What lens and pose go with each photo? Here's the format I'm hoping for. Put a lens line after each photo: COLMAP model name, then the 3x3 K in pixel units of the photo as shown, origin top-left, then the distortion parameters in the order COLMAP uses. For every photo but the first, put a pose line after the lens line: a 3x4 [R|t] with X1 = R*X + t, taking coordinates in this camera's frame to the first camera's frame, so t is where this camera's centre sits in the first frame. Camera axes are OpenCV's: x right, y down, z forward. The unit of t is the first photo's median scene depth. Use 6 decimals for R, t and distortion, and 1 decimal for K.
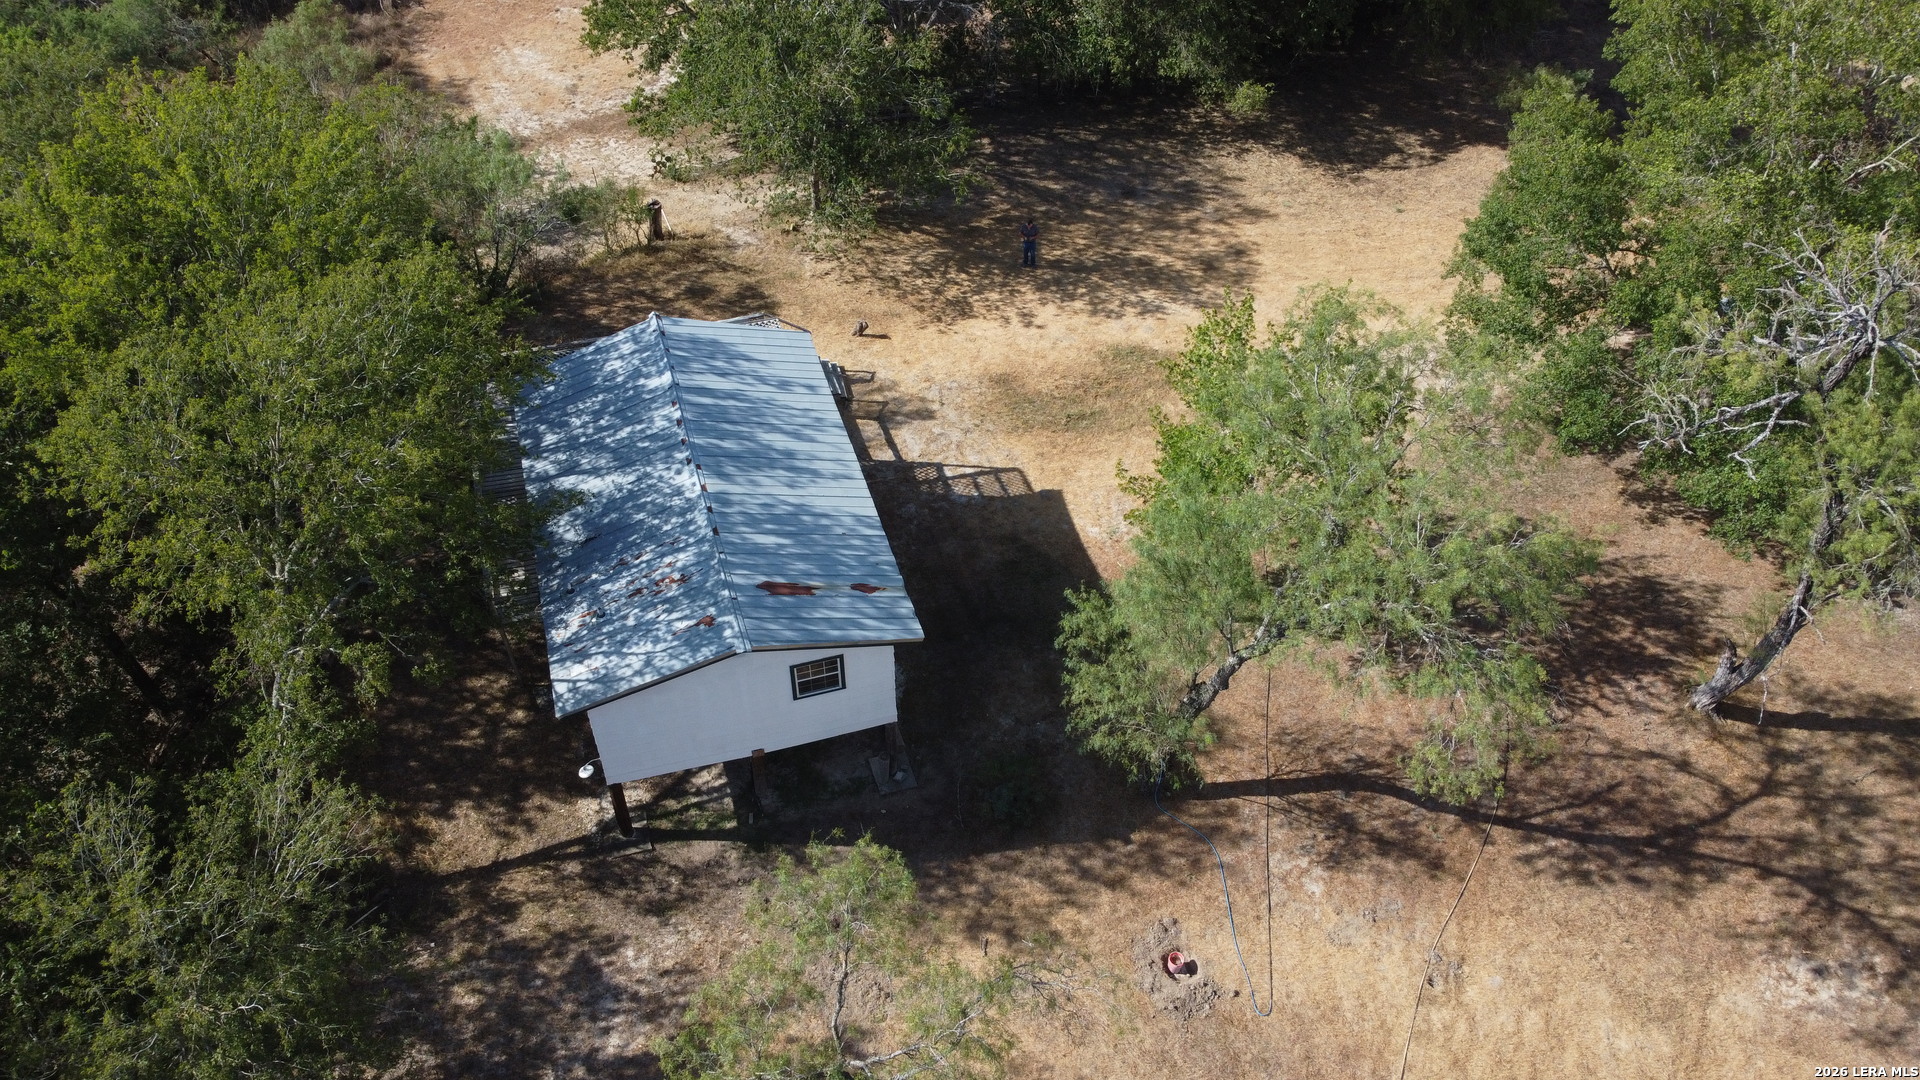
lens RADIAL K [[1456.0, 0, 953.4], [0, 1456.0, 549.3], [0, 0, 1]] dist [0.004209, -0.001535]
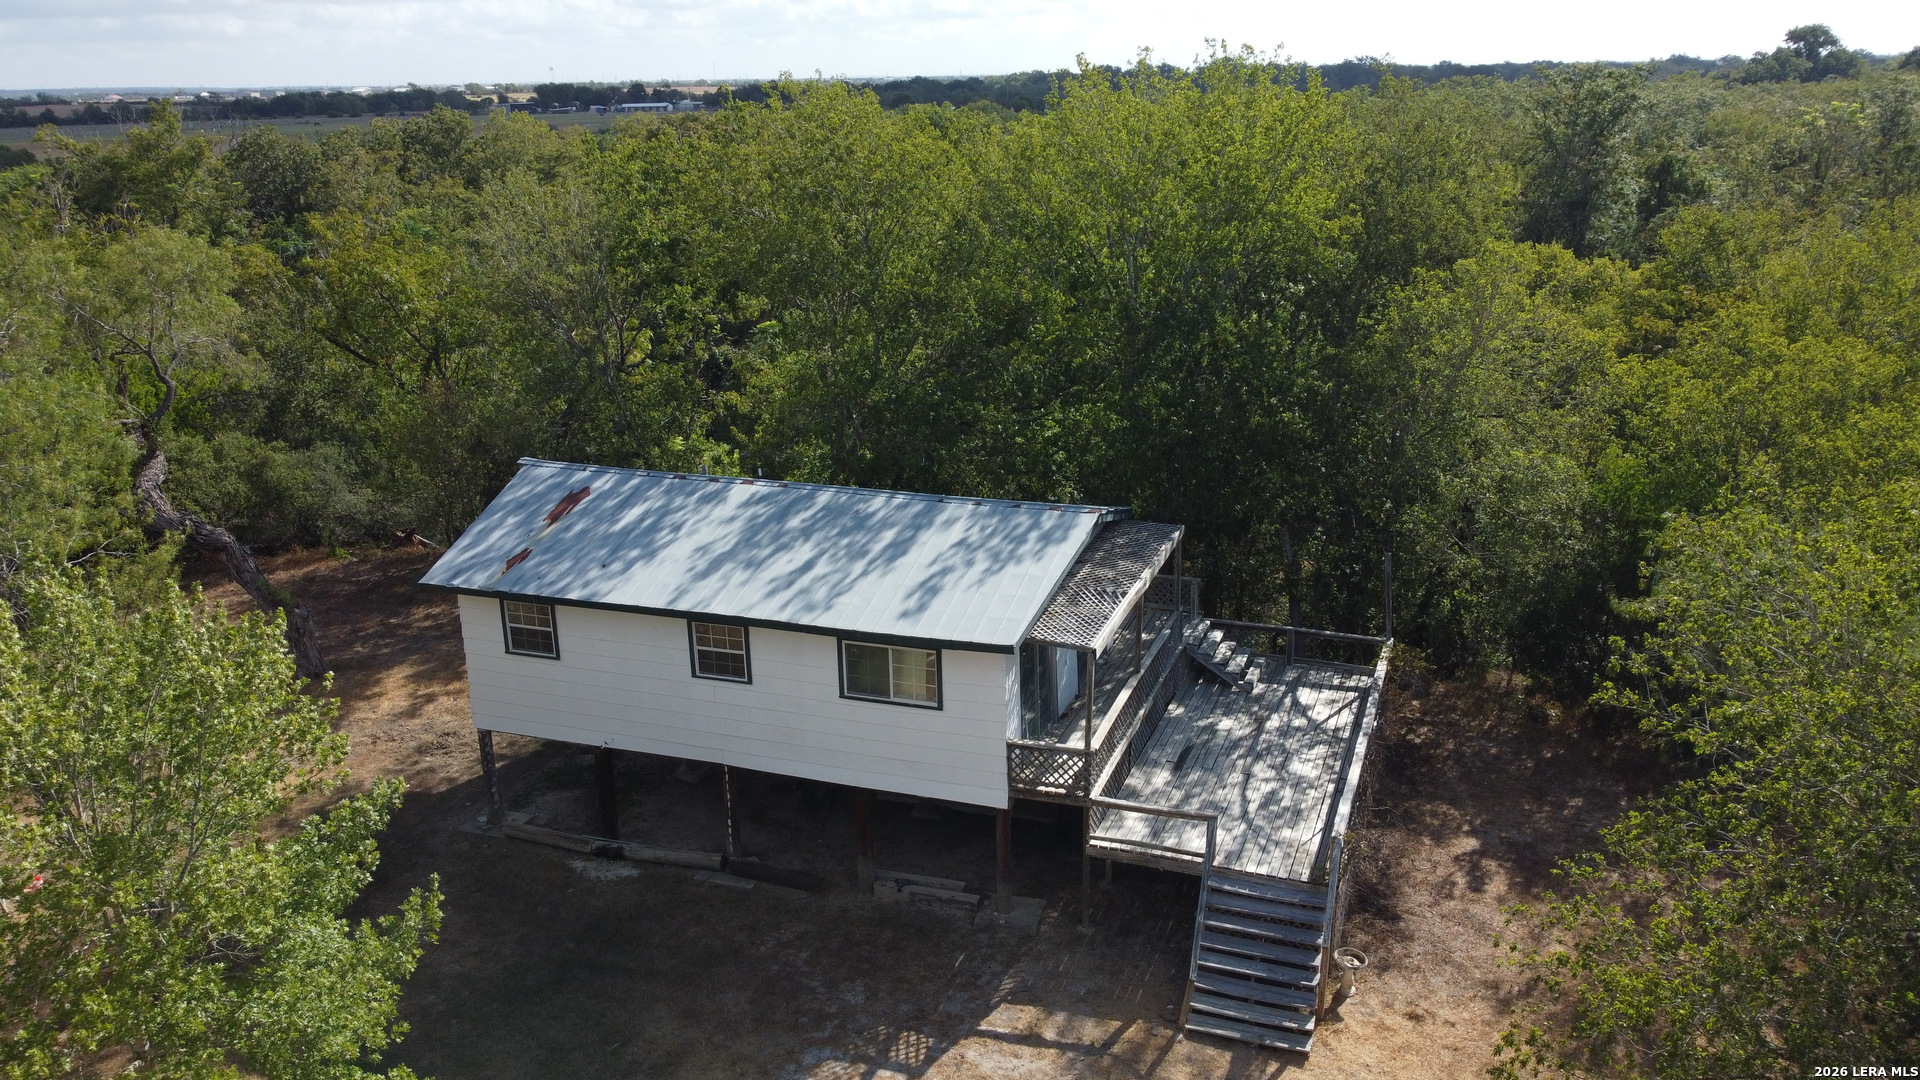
lens RADIAL K [[1456.0, 0, 958.8], [0, 1456.0, 550.7], [0, 0, 1]] dist [0.004209, -0.001535]
pose [[-0.594061, 0.253674, -0.763374, 0.309797], [-0.559329, 0.551769, 0.618629, -0.464249], [0.578137, 0.794481, -0.185897, 0.967908]]
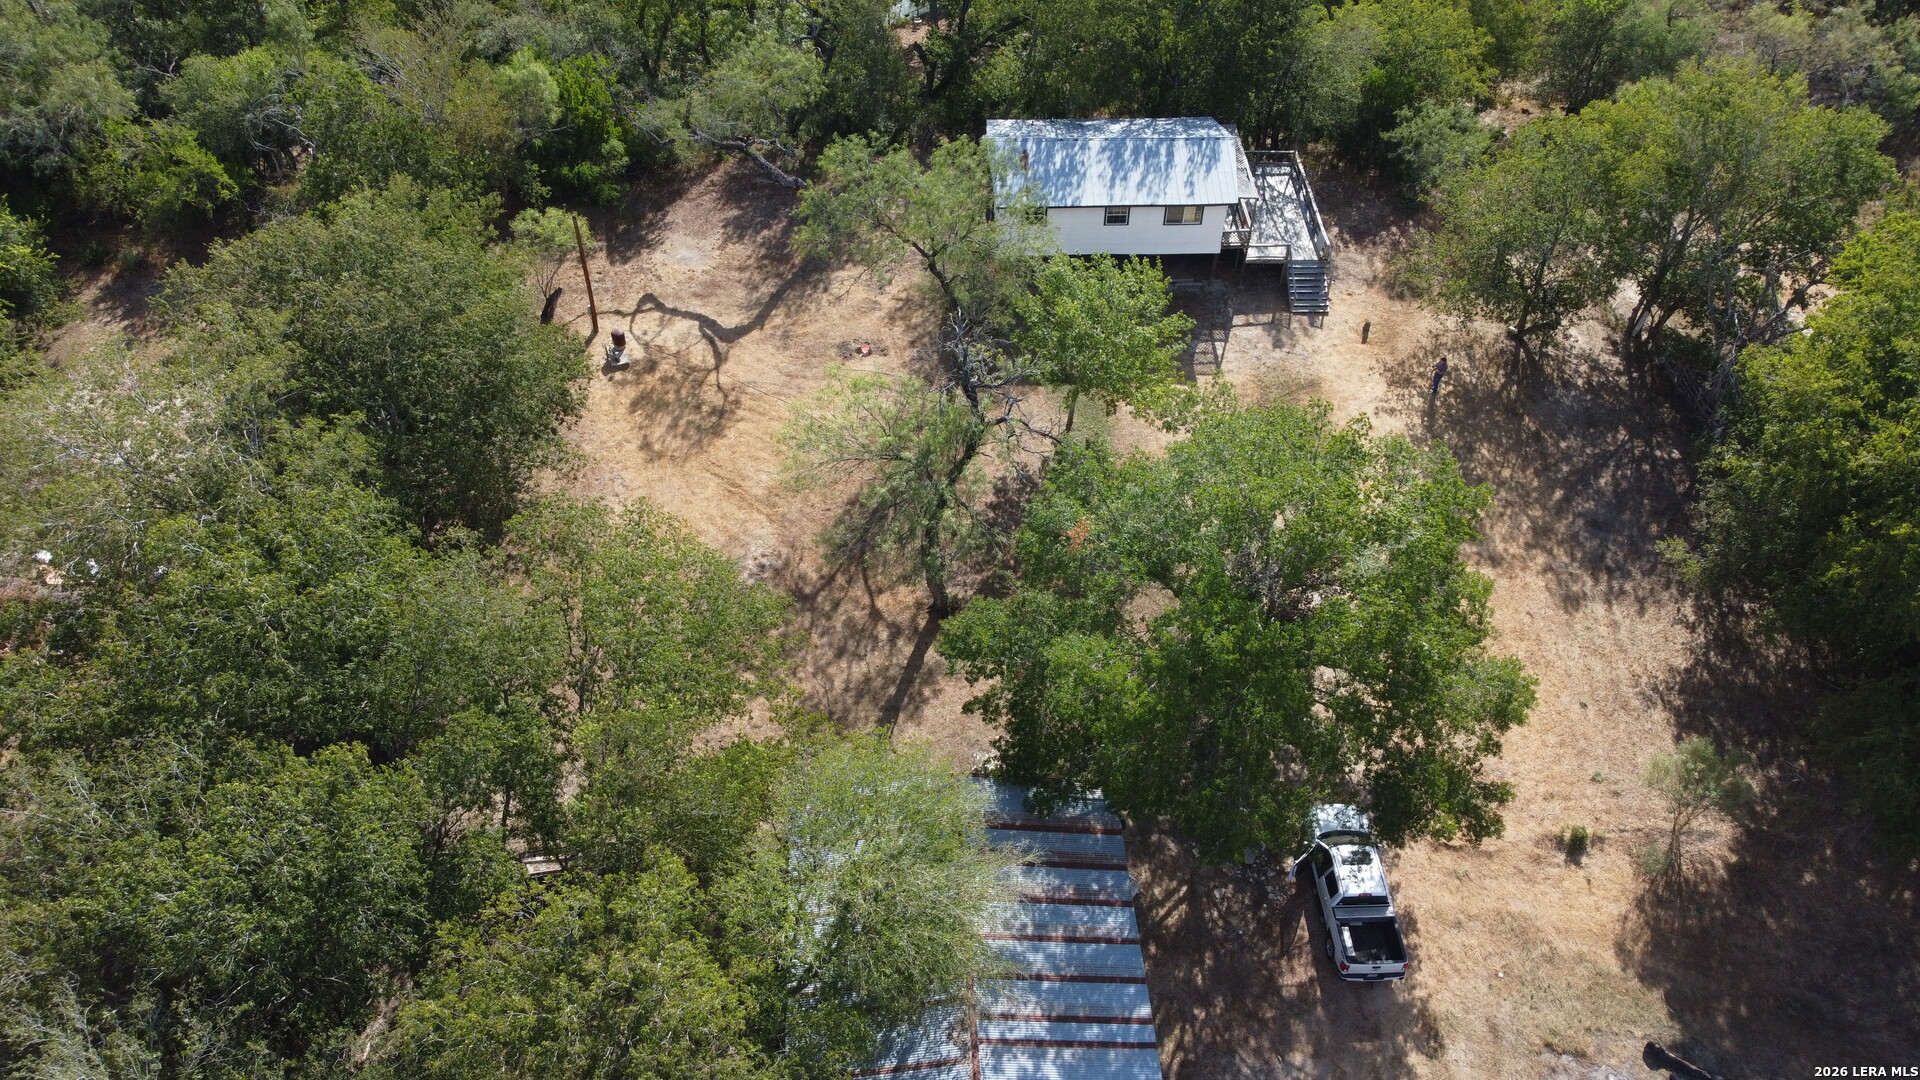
lens RADIAL K [[1456.0, 0, 943.2], [0, 1456.0, 539.4], [0, 0, 1]] dist [0.004209, -0.001535]
pose [[-0.250856, 0.684269, -0.684725, 1.314907], [-0.695670, 0.364434, 0.619057, -0.754504], [0.673138, 0.631636, 0.384605, 0.319591]]
